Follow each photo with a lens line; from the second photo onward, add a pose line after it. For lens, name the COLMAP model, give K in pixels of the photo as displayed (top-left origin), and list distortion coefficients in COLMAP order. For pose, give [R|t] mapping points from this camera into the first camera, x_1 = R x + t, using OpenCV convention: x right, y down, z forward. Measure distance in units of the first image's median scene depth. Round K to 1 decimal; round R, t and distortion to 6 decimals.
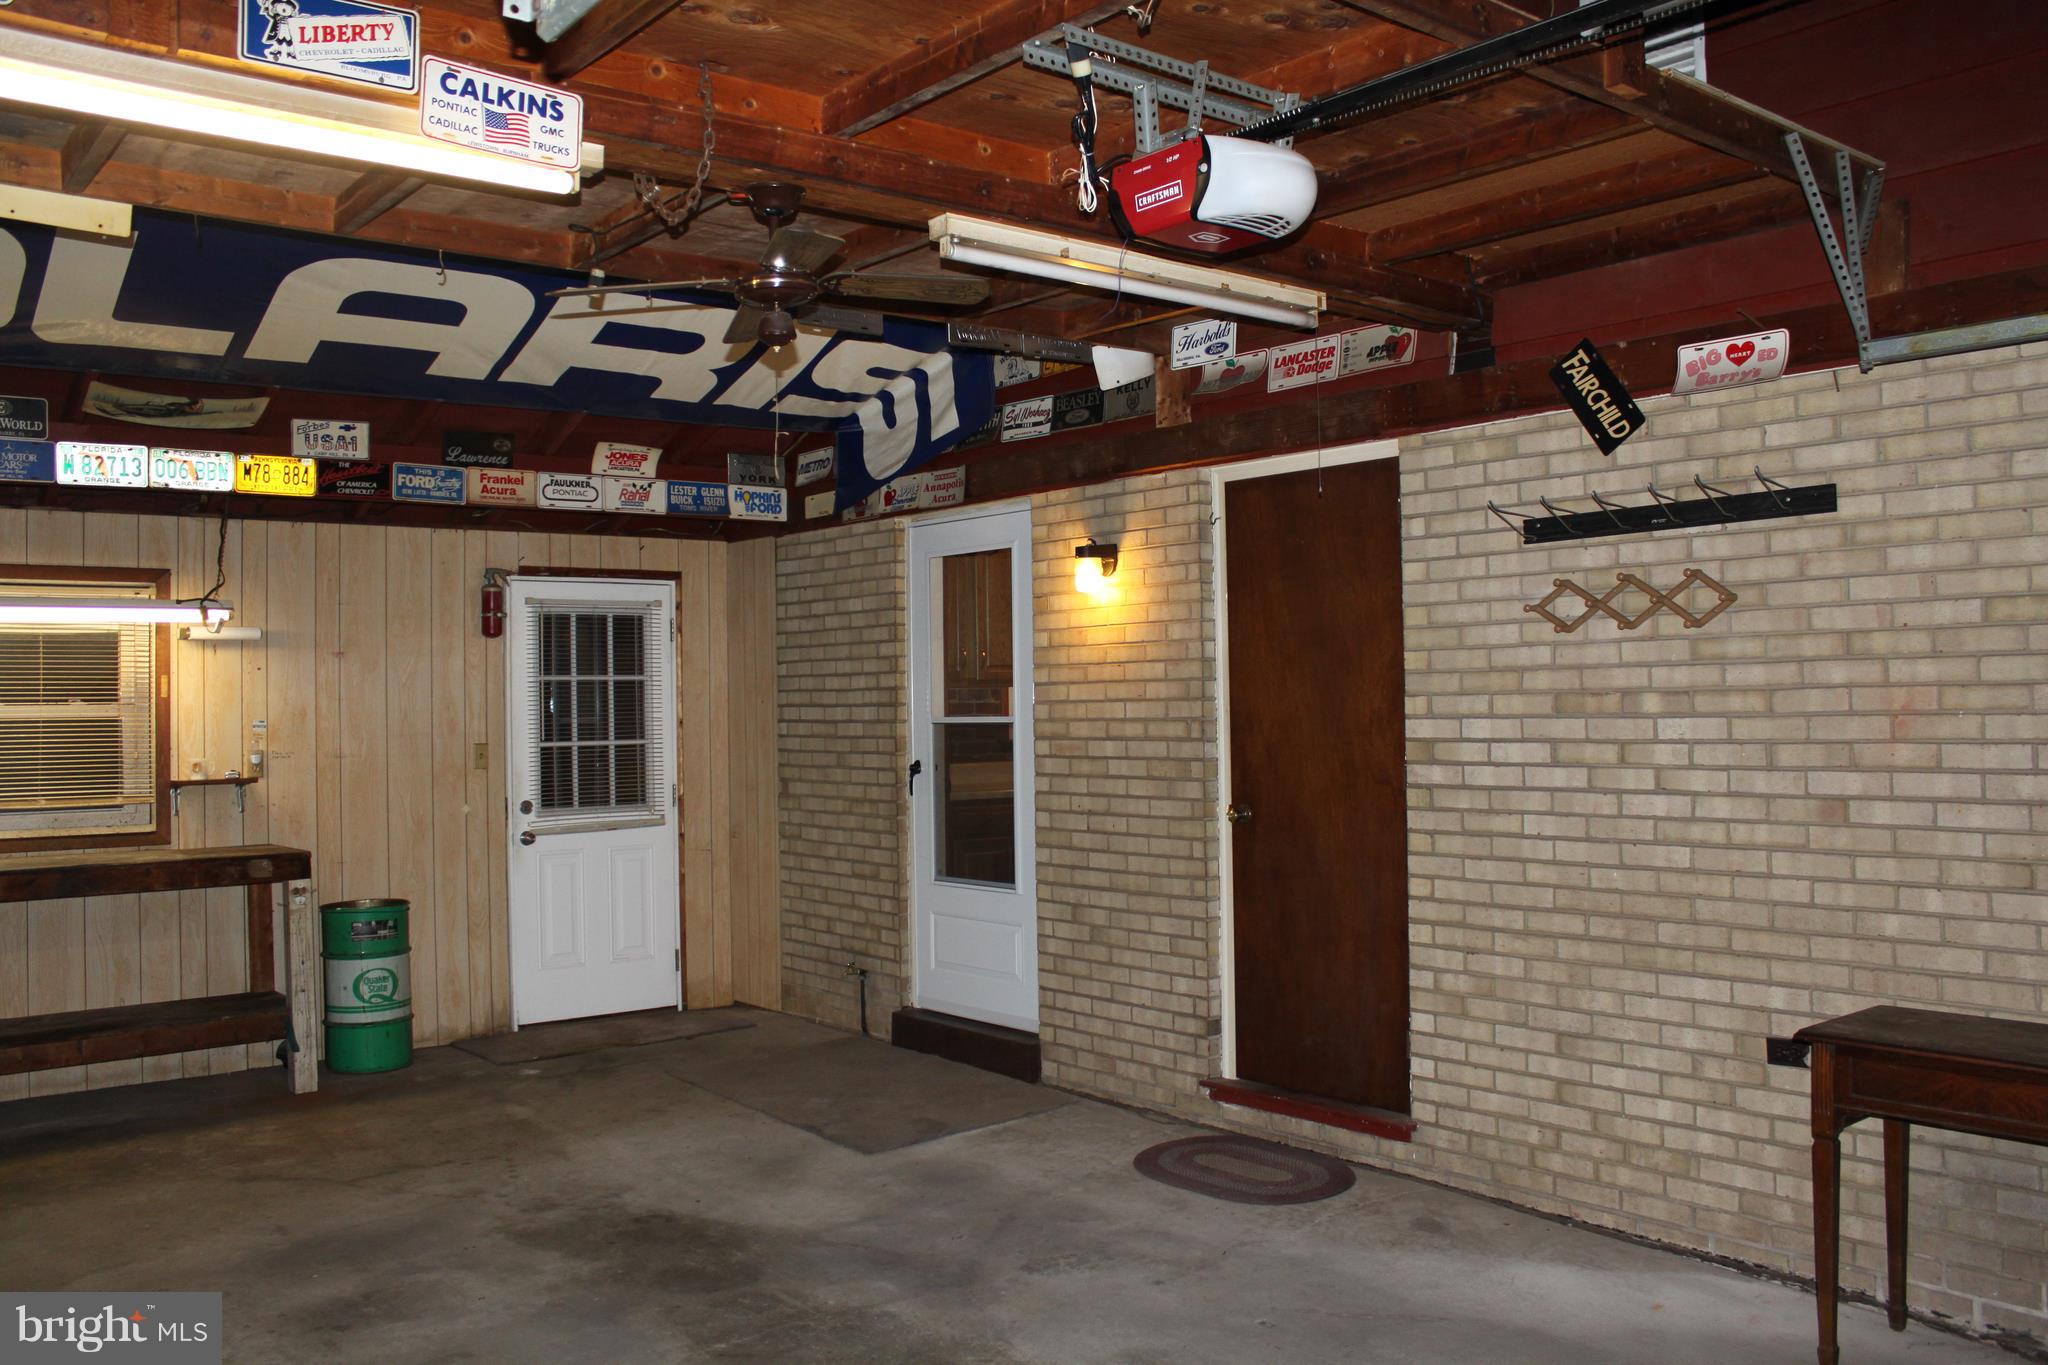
lens RADIAL K [[1706.0, 0, 1031.2], [0, 1706.0, 673.8], [0, 0, 1]] dist [-0.166505, 0.150238]
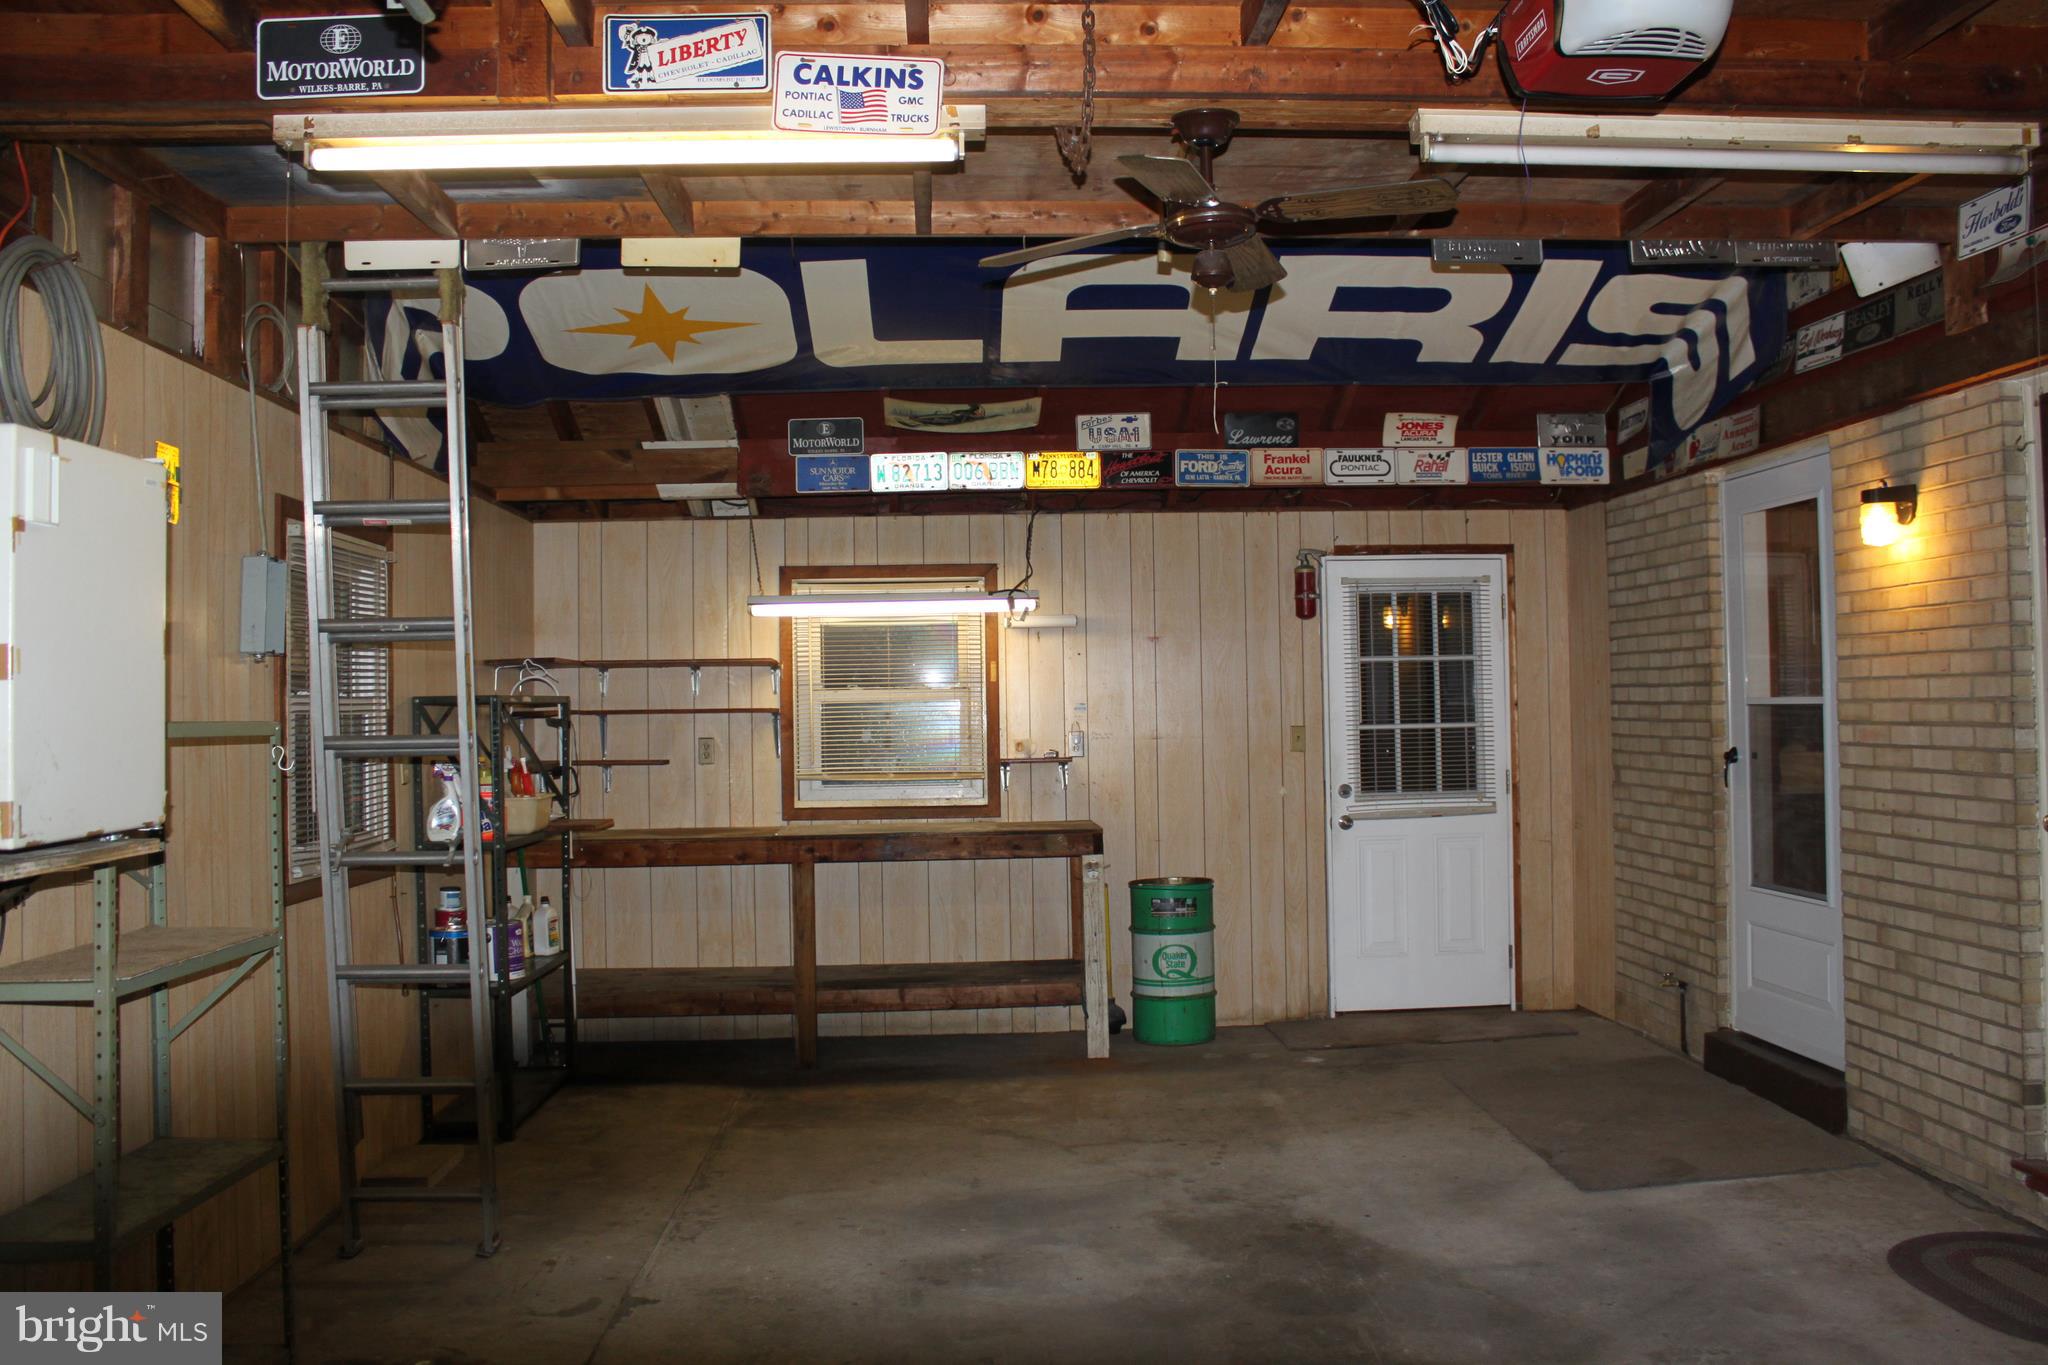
lens RADIAL K [[1706.0, 0, 1031.2], [0, 1706.0, 673.8], [0, 0, 1]] dist [-0.166505, 0.150238]
pose [[0.808413, -0.009128, -0.588545, 0.153540], [0.014902, 0.999877, 0.004961, 0.003671], [0.588427, -0.012781, 0.808449, 0.104278]]
